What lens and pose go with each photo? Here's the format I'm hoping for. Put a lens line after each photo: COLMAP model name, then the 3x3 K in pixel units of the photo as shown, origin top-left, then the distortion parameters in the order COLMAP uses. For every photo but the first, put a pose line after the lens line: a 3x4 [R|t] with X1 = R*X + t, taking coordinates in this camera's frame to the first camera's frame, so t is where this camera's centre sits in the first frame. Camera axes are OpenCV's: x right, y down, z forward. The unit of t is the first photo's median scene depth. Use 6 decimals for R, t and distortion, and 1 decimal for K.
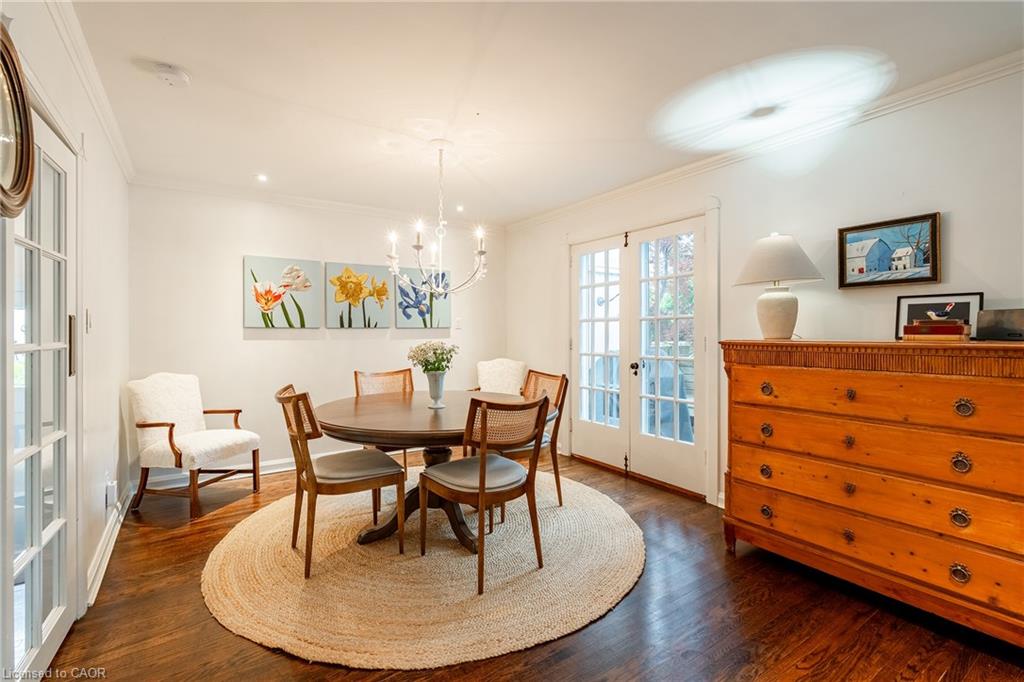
lens RADIAL K [[453.5, 0, 510.5], [0, 453.5, 340.9], [0, 0, 1]] dist [-0.002658, -0.000174]
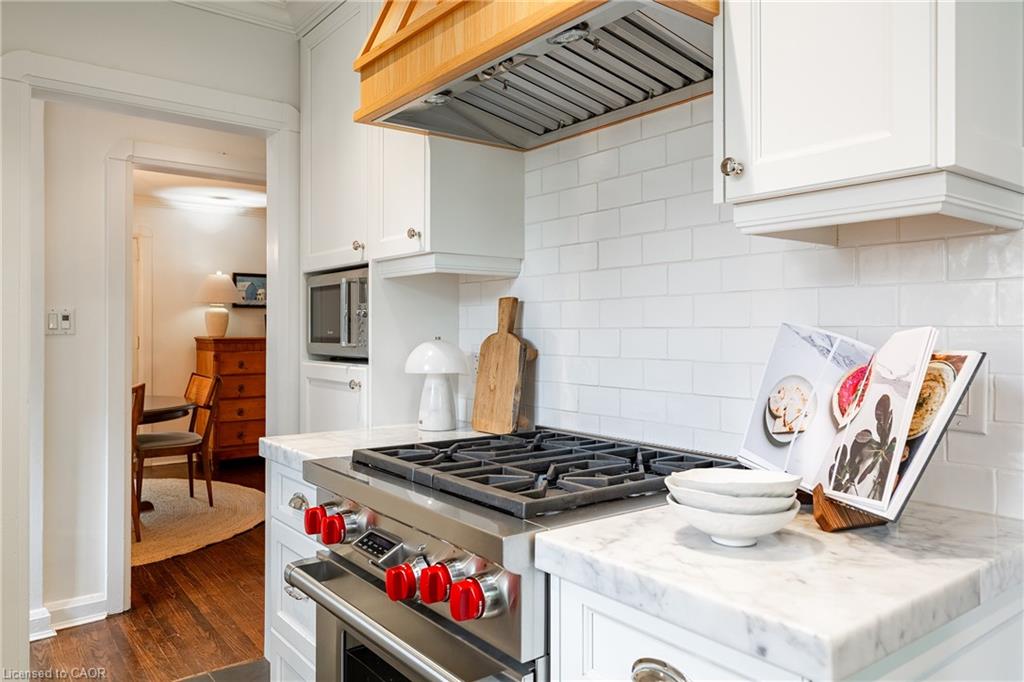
lens RADIAL K [[732.1, 0, 511.5], [0, 732.1, 338.5], [0, 0, 1]] dist [0.000118, 0.000015]
pose [[-0.041865, -0.003325, 0.999118, -2.240810], [0.006455, 0.999973, 0.003598, -0.000300], [-0.999102, 0.006600, -0.041842, 0.066411]]
